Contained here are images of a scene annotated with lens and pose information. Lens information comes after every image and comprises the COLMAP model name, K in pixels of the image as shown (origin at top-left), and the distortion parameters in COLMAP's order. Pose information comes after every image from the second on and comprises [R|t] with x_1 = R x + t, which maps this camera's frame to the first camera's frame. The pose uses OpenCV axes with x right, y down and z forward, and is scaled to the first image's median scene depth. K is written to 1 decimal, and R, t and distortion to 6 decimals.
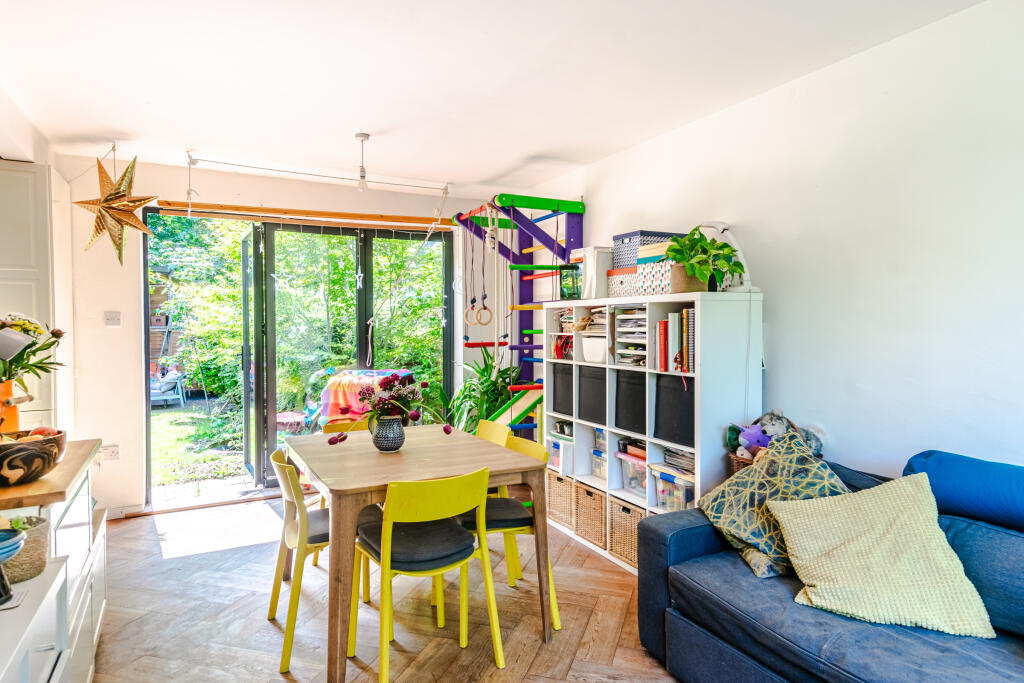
lens RADIAL K [[606.8, 0, 512.0], [0, 606.8, 341.5], [0, 0, 1]] dist [0.039272, -0.000444]
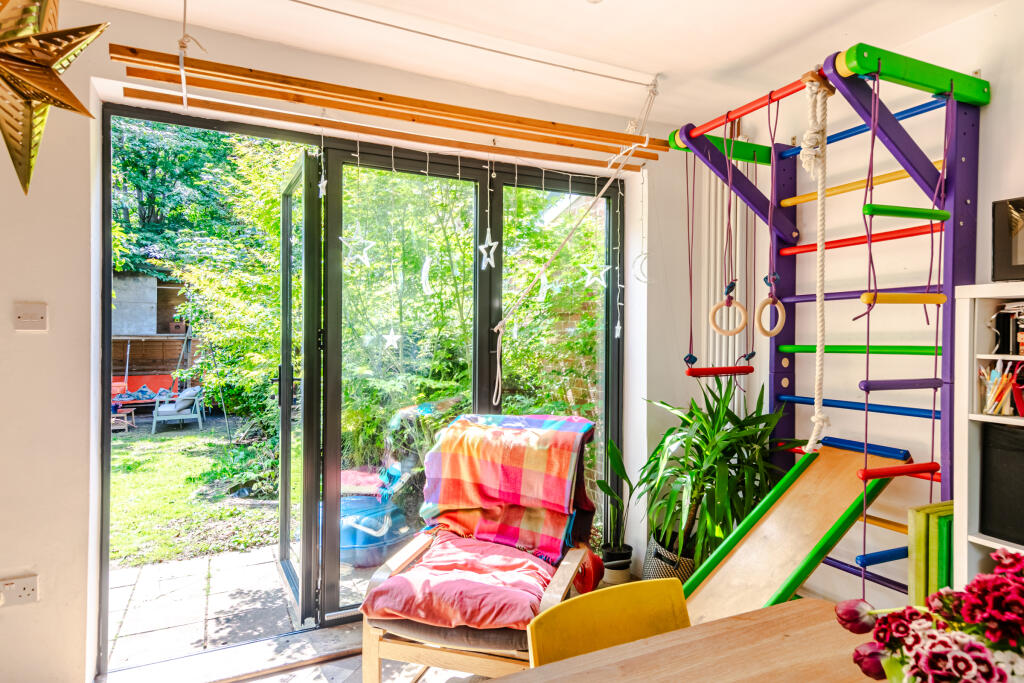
lens RADIAL K [[606.8, 0, 512.0], [0, 606.8, 341.5], [0, 0, 1]] dist [0.039272, -0.000444]
pose [[0.999381, 0.010361, -0.033608, -0.197616], [-0.010956, 0.999785, -0.017583, -0.009369], [0.033419, 0.017940, 0.999280, 0.414952]]
